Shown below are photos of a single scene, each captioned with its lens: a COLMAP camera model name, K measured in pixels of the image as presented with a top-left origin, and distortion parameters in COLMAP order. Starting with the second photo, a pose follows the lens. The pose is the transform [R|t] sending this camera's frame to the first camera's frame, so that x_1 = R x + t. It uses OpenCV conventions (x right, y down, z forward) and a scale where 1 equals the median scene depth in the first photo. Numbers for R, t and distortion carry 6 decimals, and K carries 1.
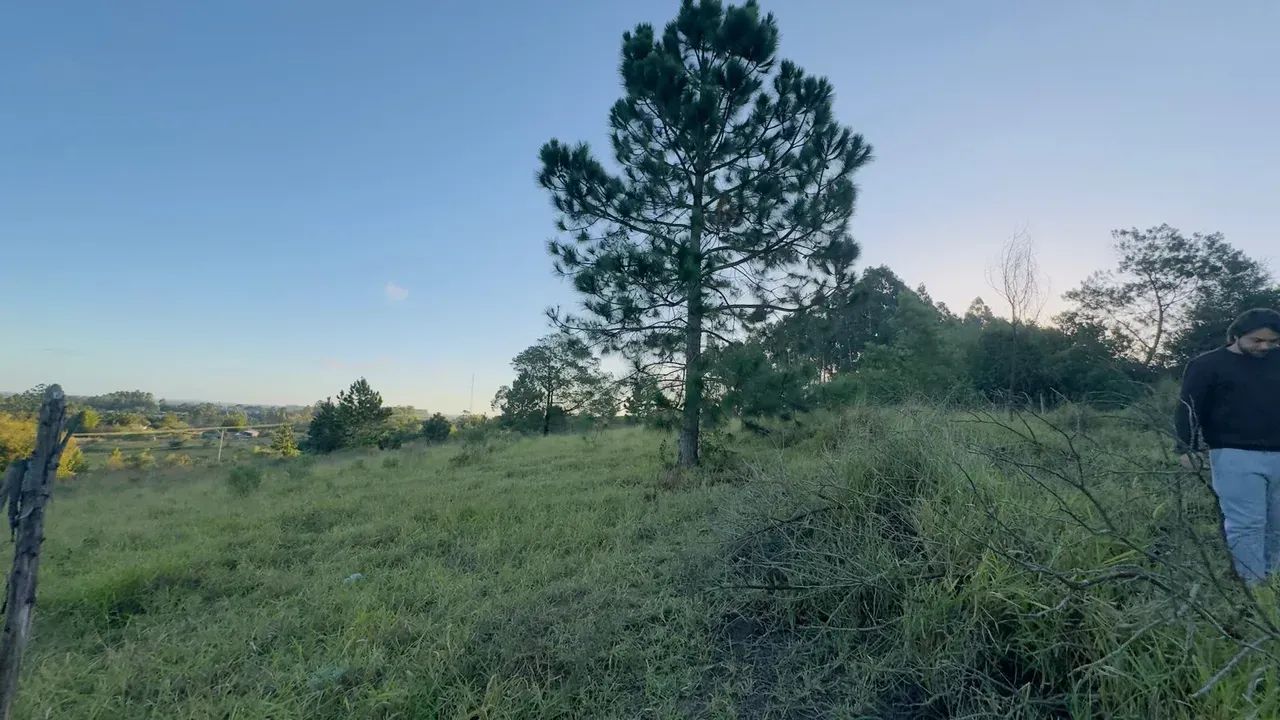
lens RADIAL K [[503.3, 0, 640.4], [0, 503.3, 360.6], [0, 0, 1]] dist [-0.010090, 0.002100]
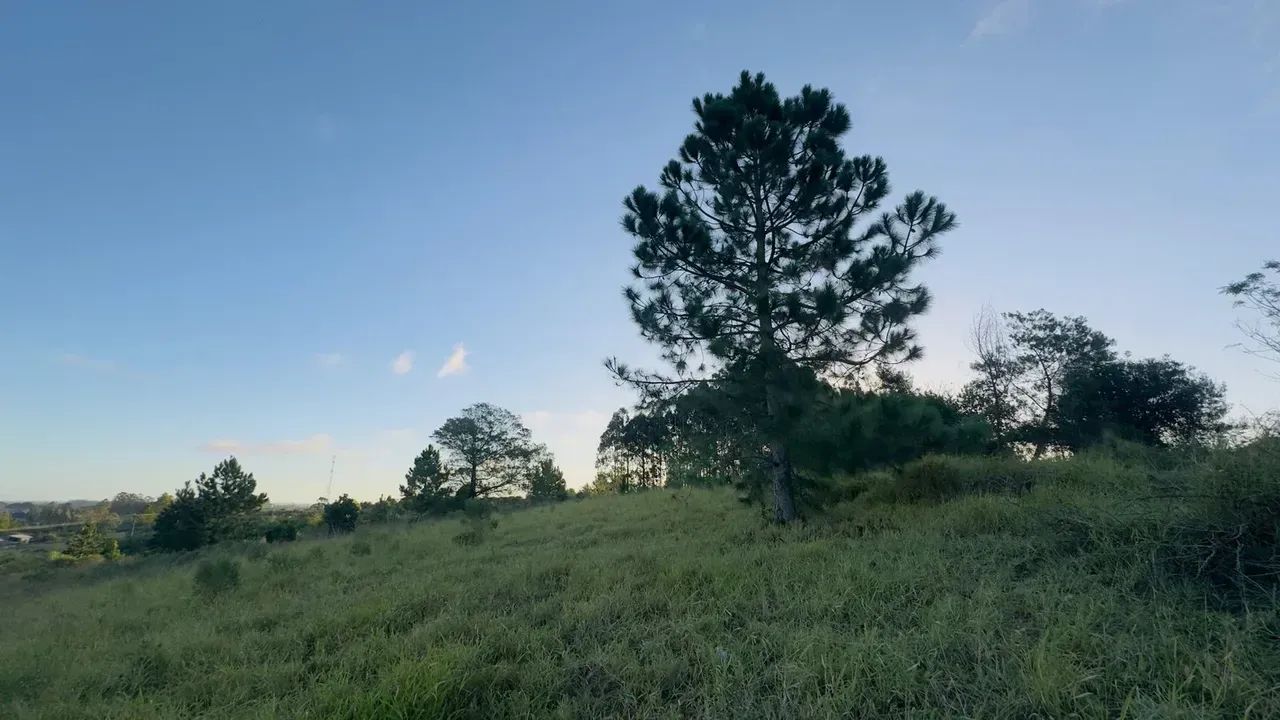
lens RADIAL K [[503.3, 0, 637.7], [0, 503.3, 357.1], [0, 0, 1]] dist [-0.010090, 0.002100]
pose [[0.974066, 0.021053, 0.225281, -0.114393], [0.014724, 0.987653, -0.155961, 0.012532], [-0.225783, 0.155234, 0.961730, 0.031341]]
